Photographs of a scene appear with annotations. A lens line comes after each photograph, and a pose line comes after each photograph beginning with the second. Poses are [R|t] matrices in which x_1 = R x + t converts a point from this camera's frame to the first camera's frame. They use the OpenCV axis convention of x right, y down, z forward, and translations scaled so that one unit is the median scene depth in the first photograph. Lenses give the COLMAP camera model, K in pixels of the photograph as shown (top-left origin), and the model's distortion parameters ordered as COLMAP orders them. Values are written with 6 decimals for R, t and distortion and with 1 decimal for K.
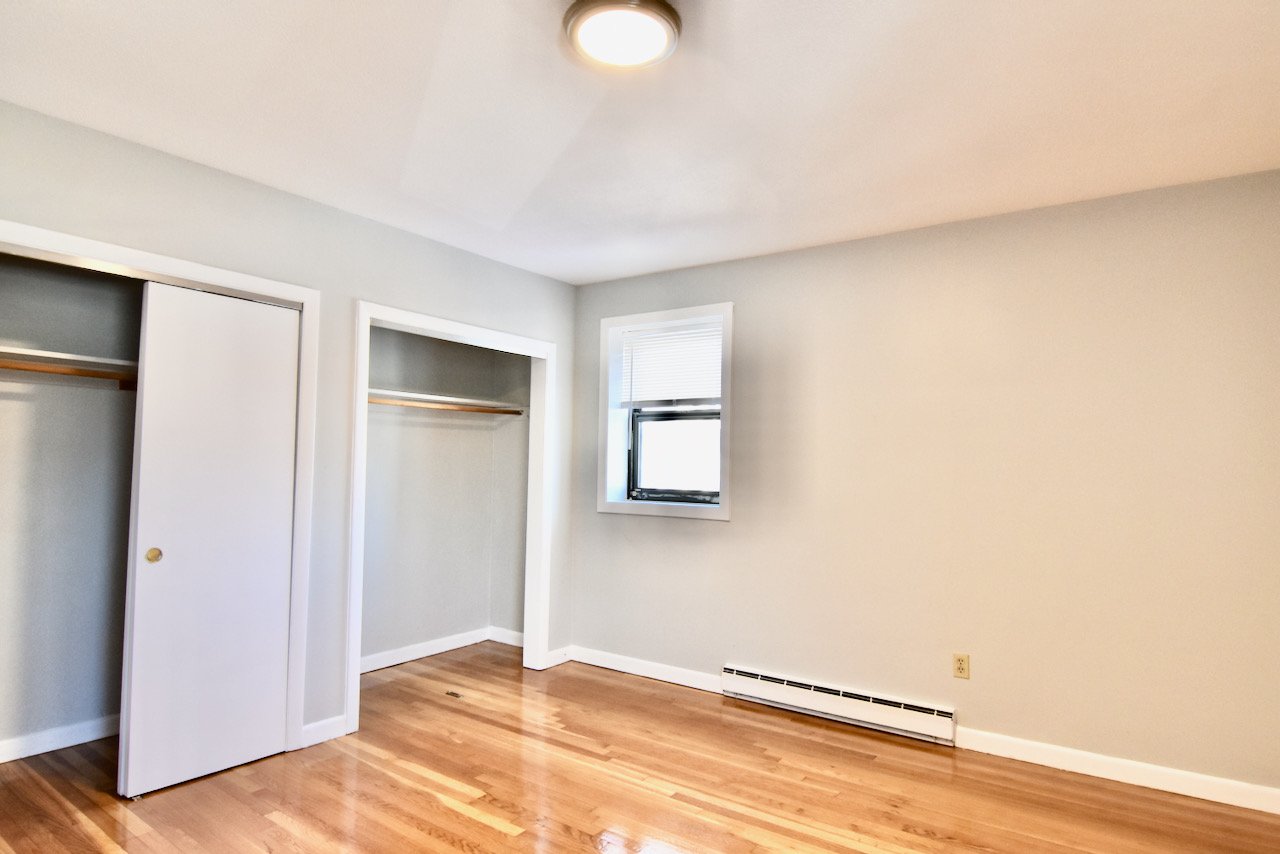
lens RADIAL K [[714.5, 0, 640.6], [0, 714.5, 427.0], [0, 0, 1]] dist [0.004367, -0.013518]
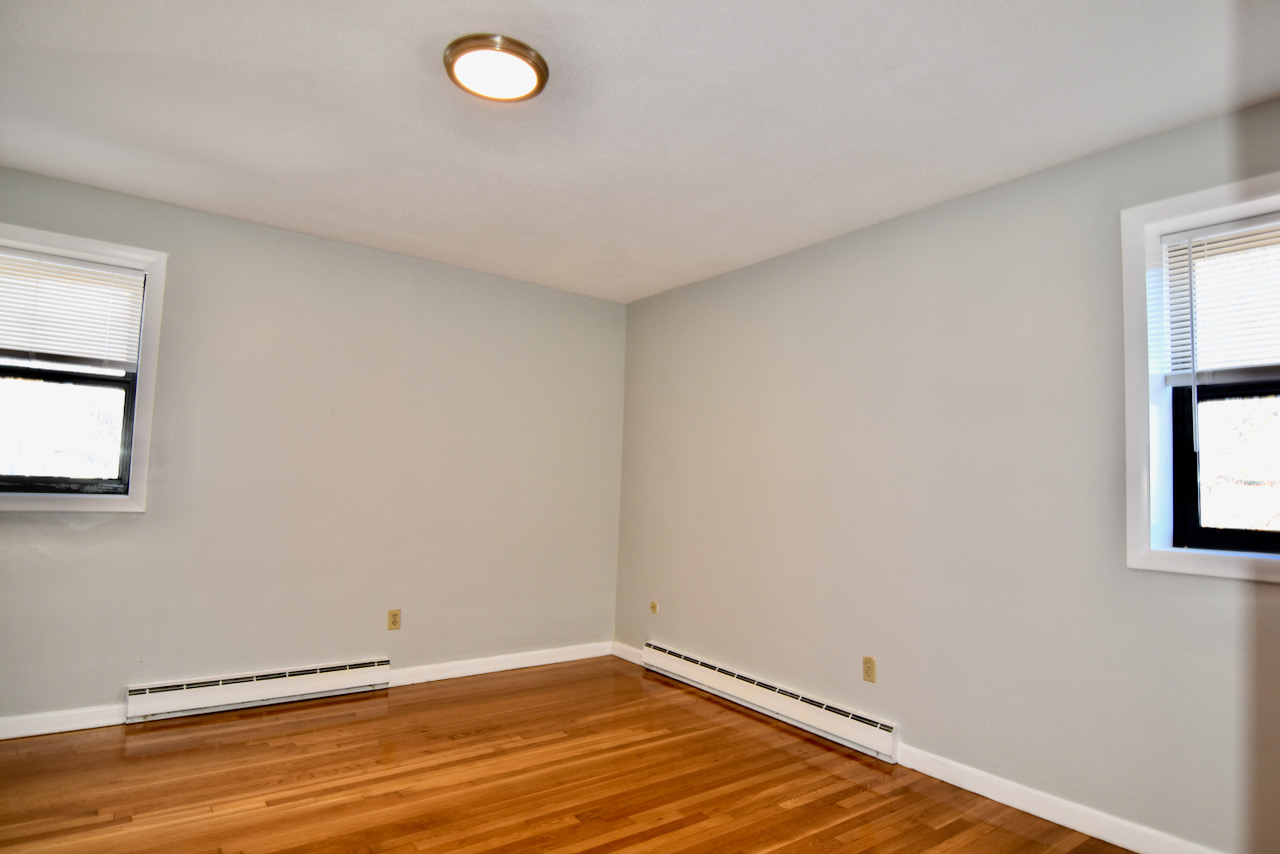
lens RADIAL K [[714.5, 0, 647.4], [0, 714.5, 422.5], [0, 0, 1]] dist [0.004367, -0.013518]
pose [[0.314163, 0.068304, 0.946909, -0.610442], [-0.076640, 0.995978, -0.046416, 0.025933], [-0.946271, -0.057989, 0.318134, 0.235096]]
